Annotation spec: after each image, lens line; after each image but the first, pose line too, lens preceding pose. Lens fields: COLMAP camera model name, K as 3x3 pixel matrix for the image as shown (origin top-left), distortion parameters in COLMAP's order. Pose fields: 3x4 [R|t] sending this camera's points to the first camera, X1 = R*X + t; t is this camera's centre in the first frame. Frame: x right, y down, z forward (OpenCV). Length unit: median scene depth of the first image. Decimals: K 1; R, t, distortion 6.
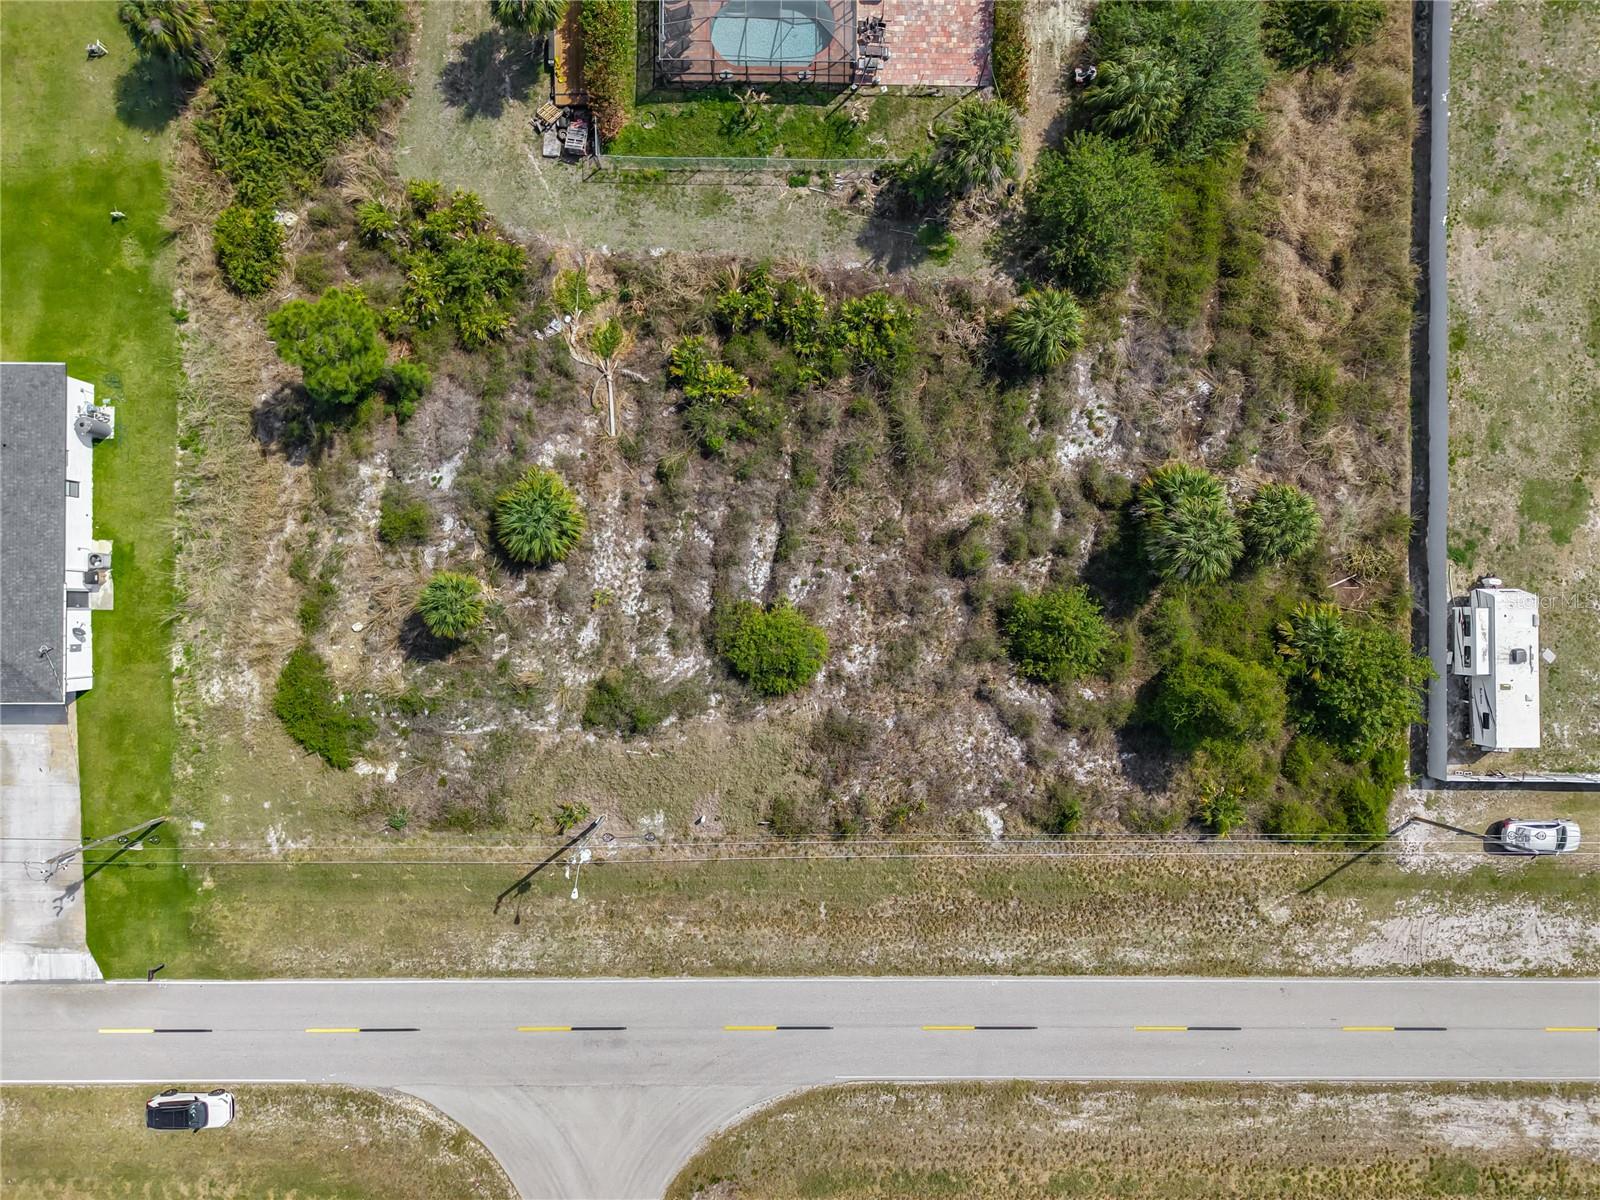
lens RADIAL K [[1092.8, 0, 793.2], [0, 1092.8, 596.8], [0, 0, 1]] dist [0.007206, -0.002354]
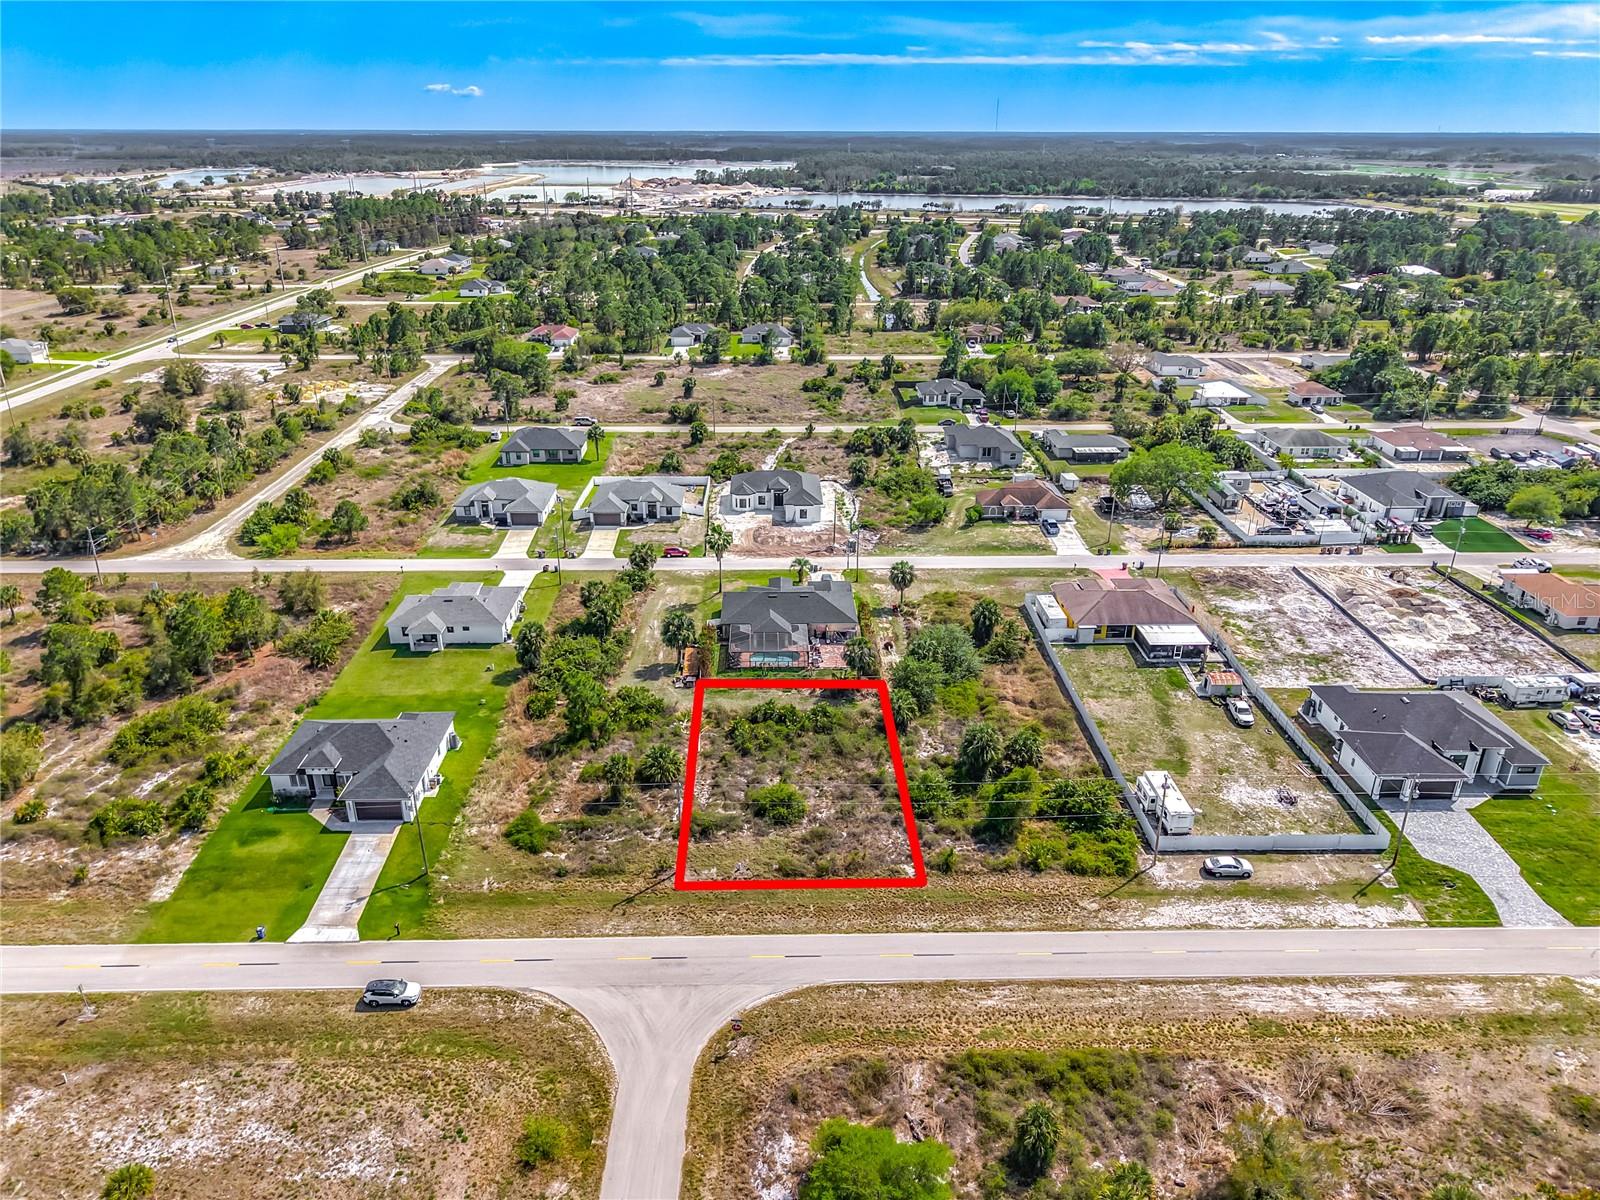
lens RADIAL K [[1092.8, 0, 793.2], [0, 1092.8, 596.8], [0, 0, 1]] dist [0.007206, -0.002354]
pose [[0.999518, -0.024262, 0.019370, -0.020727], [0.027434, 0.398162, -0.916905, 1.603311], [0.014534, 0.916994, 0.398636, -0.077322]]
